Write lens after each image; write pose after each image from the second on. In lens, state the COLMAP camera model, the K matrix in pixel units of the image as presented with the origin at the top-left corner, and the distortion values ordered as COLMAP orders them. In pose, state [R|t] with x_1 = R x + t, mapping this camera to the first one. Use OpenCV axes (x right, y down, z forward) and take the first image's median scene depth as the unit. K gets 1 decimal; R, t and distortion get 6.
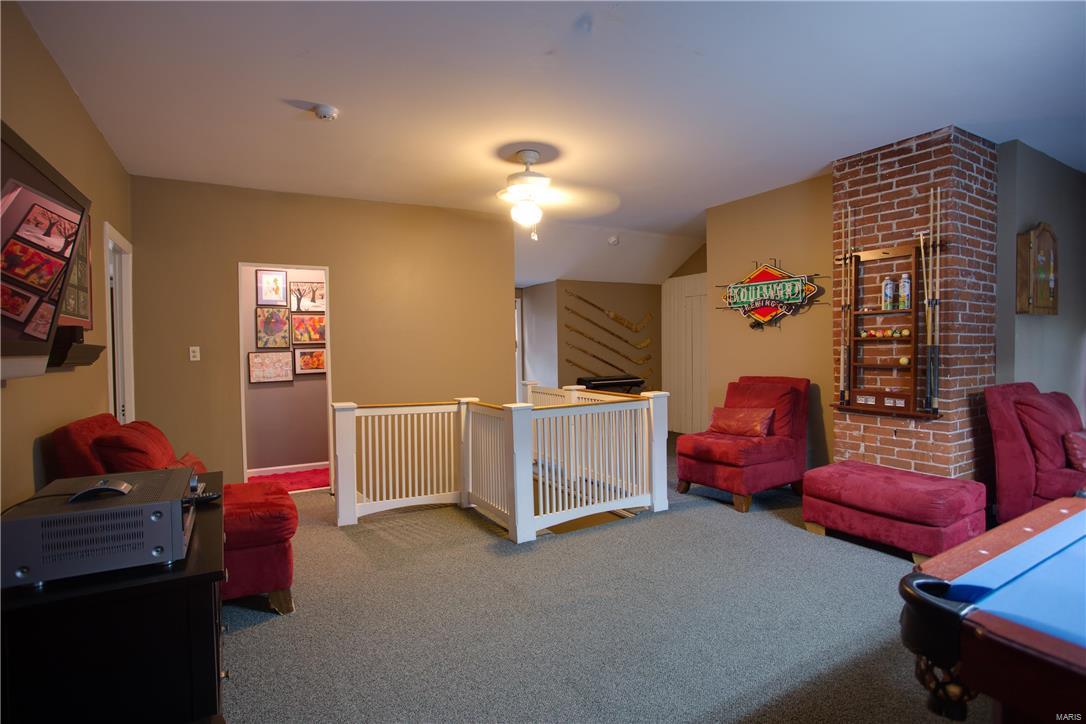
lens RADIAL K [[511.5, 0, 543.0], [0, 511.5, 362.0], [0, 0, 1]] dist [-0.067515, 0.024910]
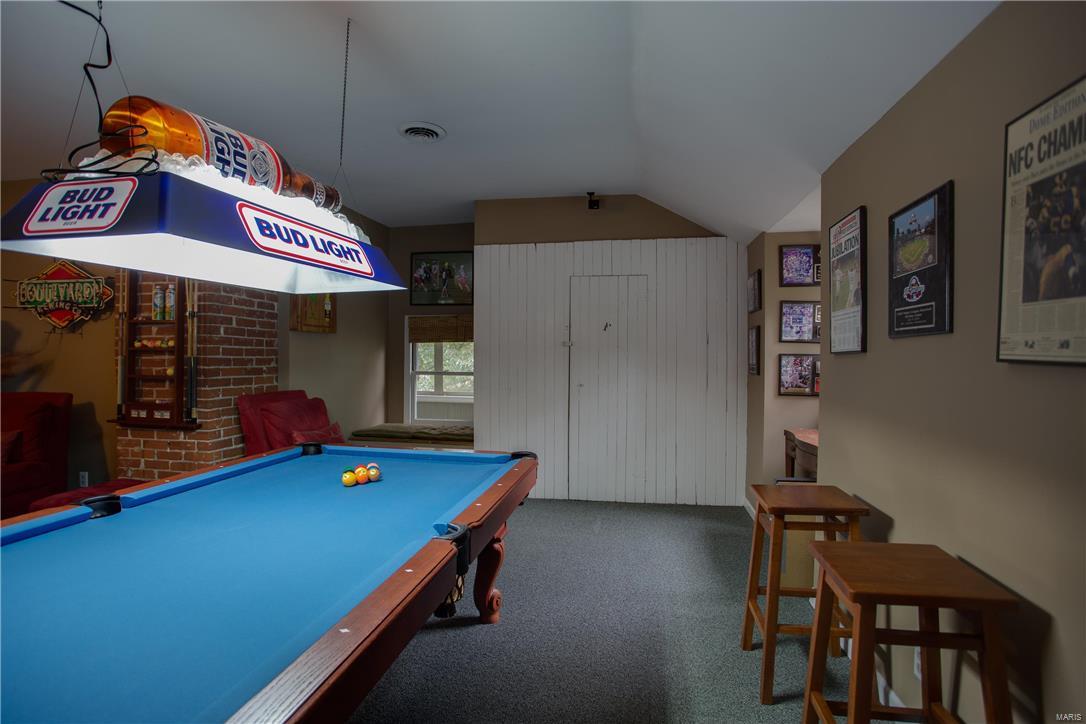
lens RADIAL K [[511.5, 0, 543.0], [0, 511.5, 362.0], [0, 0, 1]] dist [-0.067515, 0.024910]
pose [[0.650125, 0.008658, 0.759778, 0.444185], [0.007697, 0.999809, -0.017980, 0.001185], [-0.759789, 0.017538, 0.649934, -0.202481]]
